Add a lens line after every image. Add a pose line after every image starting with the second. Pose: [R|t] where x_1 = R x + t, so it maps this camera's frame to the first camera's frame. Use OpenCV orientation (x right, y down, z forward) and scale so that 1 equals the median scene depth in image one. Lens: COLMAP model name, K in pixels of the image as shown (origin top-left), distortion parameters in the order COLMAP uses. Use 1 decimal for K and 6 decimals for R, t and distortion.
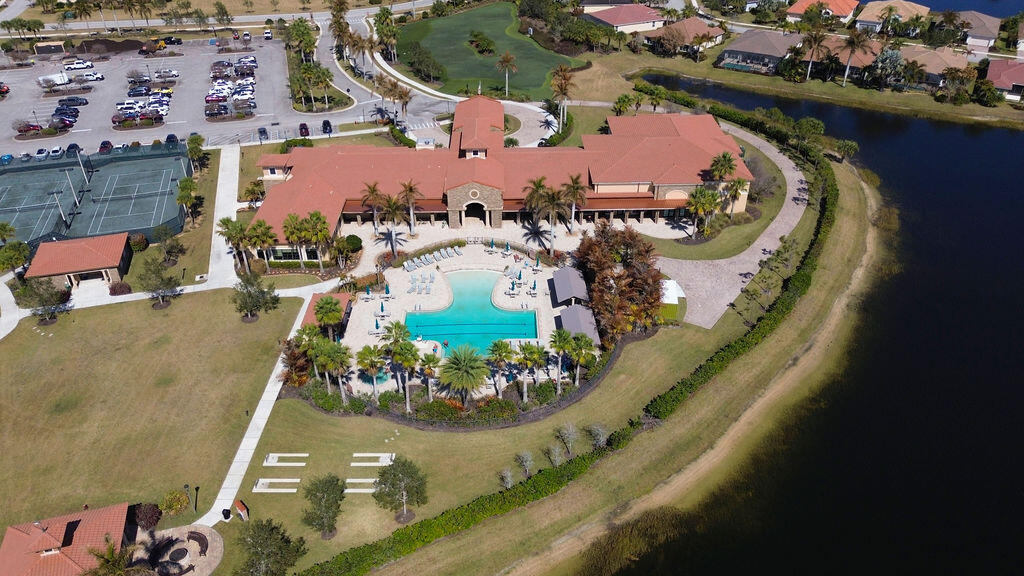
lens RADIAL K [[755.3, 0, 515.2], [0, 755.3, 287.8], [0, 0, 1]] dist [0.074513, -0.071817]
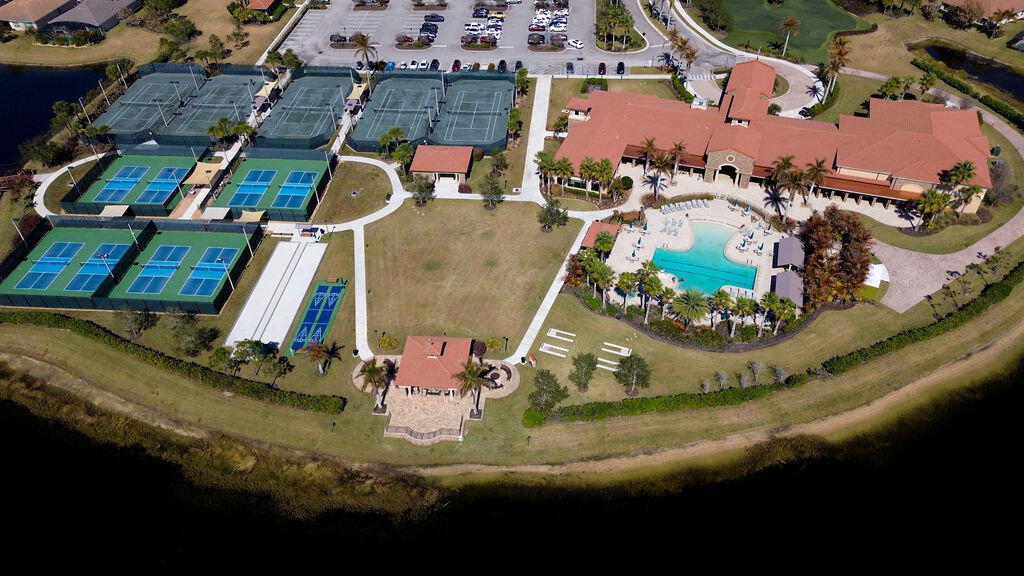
lens RADIAL K [[728.0, 0, 512.0], [0, 728.0, 288.0], [0, 0, 1]] dist [0.074120, -0.077291]
pose [[0.933174, 0.224958, -0.280323, -0.004119], [-0.177036, 0.966428, 0.186212, -0.083167], [0.312802, -0.124141, 0.941671, -0.271856]]
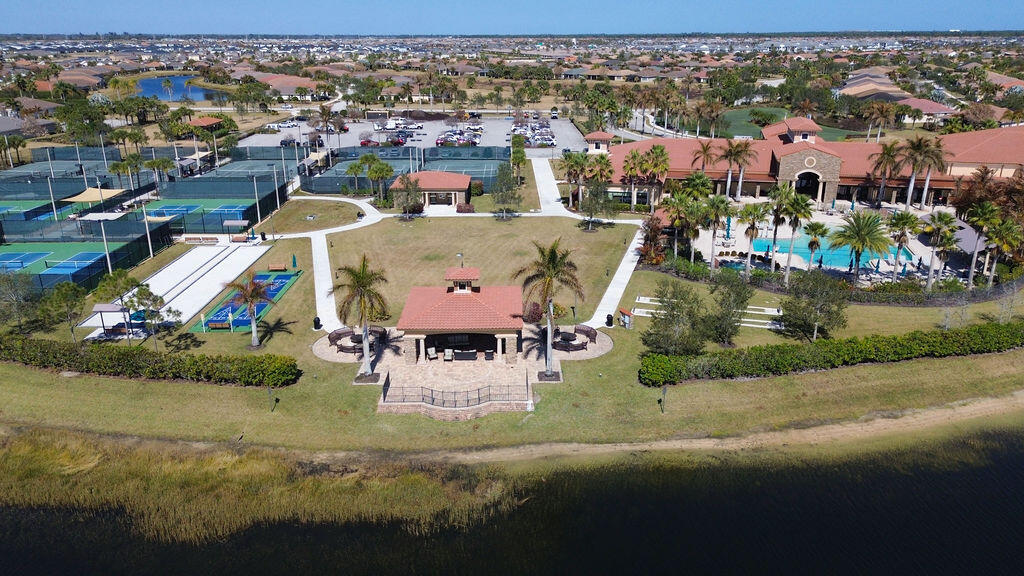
lens RADIAL K [[742.7, 0, 512.0], [0, 742.7, 288.0], [0, 0, 1]] dist [0.067145, -0.063085]
pose [[0.963768, 0.086669, -0.252271, -0.170529], [-0.145137, 0.963877, -0.223330, 0.305854], [0.223802, 0.251852, 0.941532, 0.064534]]
